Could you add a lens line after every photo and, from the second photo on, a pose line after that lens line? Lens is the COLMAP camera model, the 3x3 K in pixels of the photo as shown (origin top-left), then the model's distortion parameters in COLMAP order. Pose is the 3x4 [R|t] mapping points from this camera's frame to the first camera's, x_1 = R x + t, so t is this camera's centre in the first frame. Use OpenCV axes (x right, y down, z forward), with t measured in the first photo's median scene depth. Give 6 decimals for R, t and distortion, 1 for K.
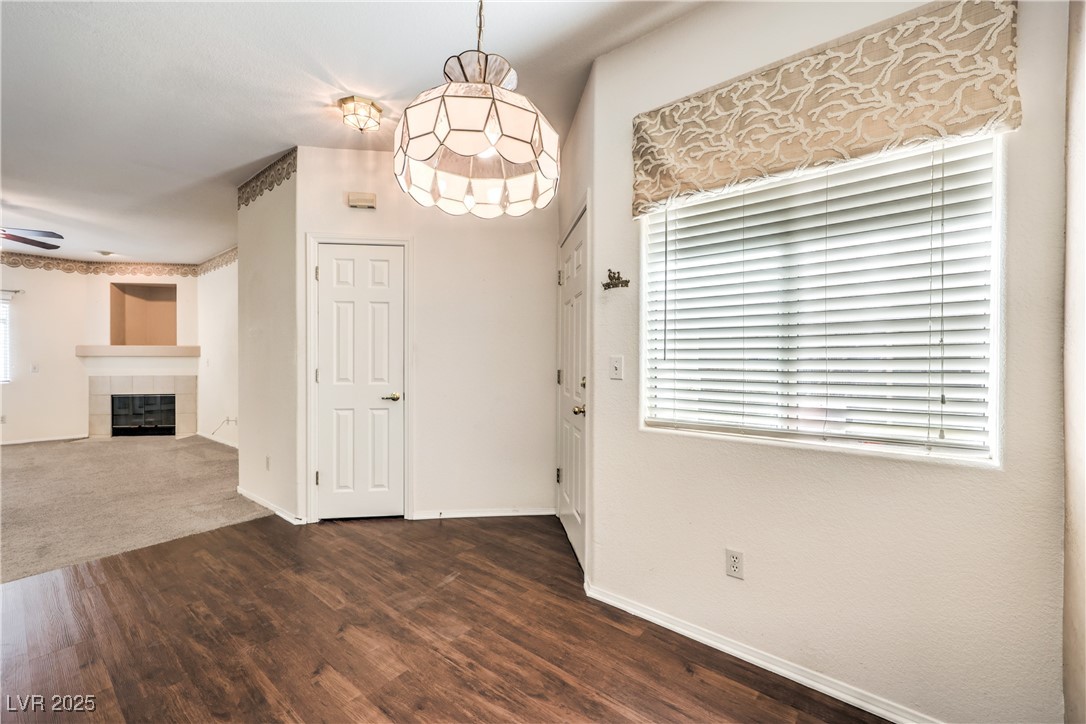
lens RADIAL K [[447.9, 0, 534.7], [0, 447.9, 360.0], [0, 0, 1]] dist [0.014692, 0.000124]
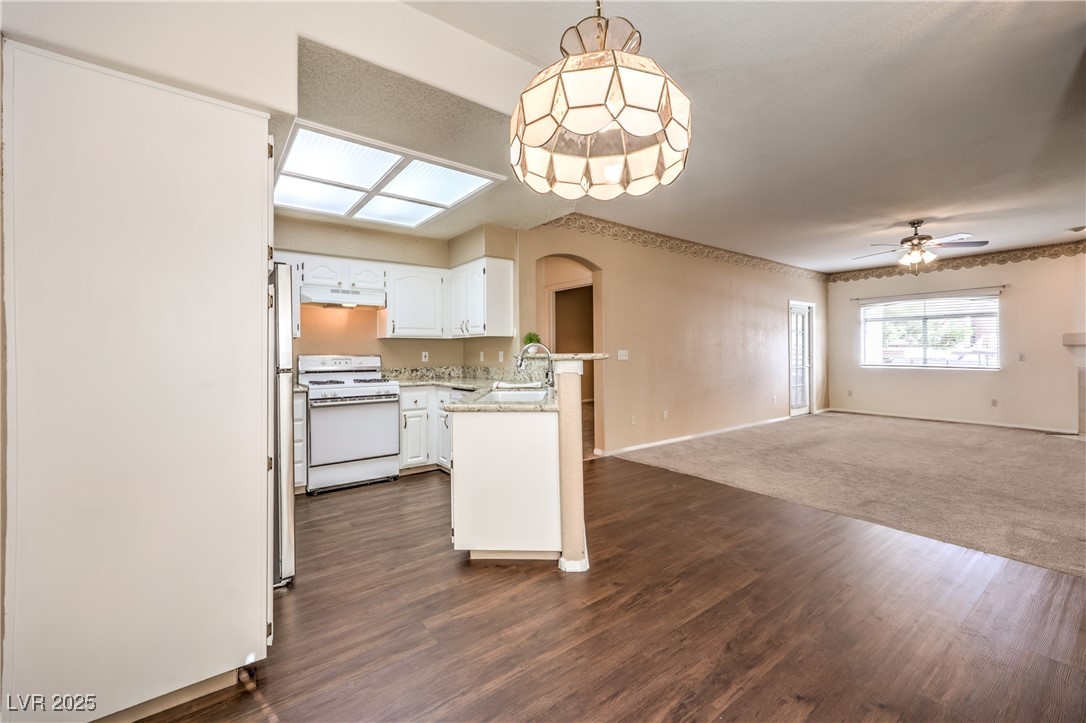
lens RADIAL K [[447.9, 0, 557.6], [0, 447.9, 347.2], [0, 0, 1]] dist [0.014692, 0.000124]
pose [[-0.218942, -0.004815, -0.975726, 0.246538], [0.001392, 0.999985, -0.005247, -0.002239], [0.975737, -0.002507, -0.218932, 0.352749]]
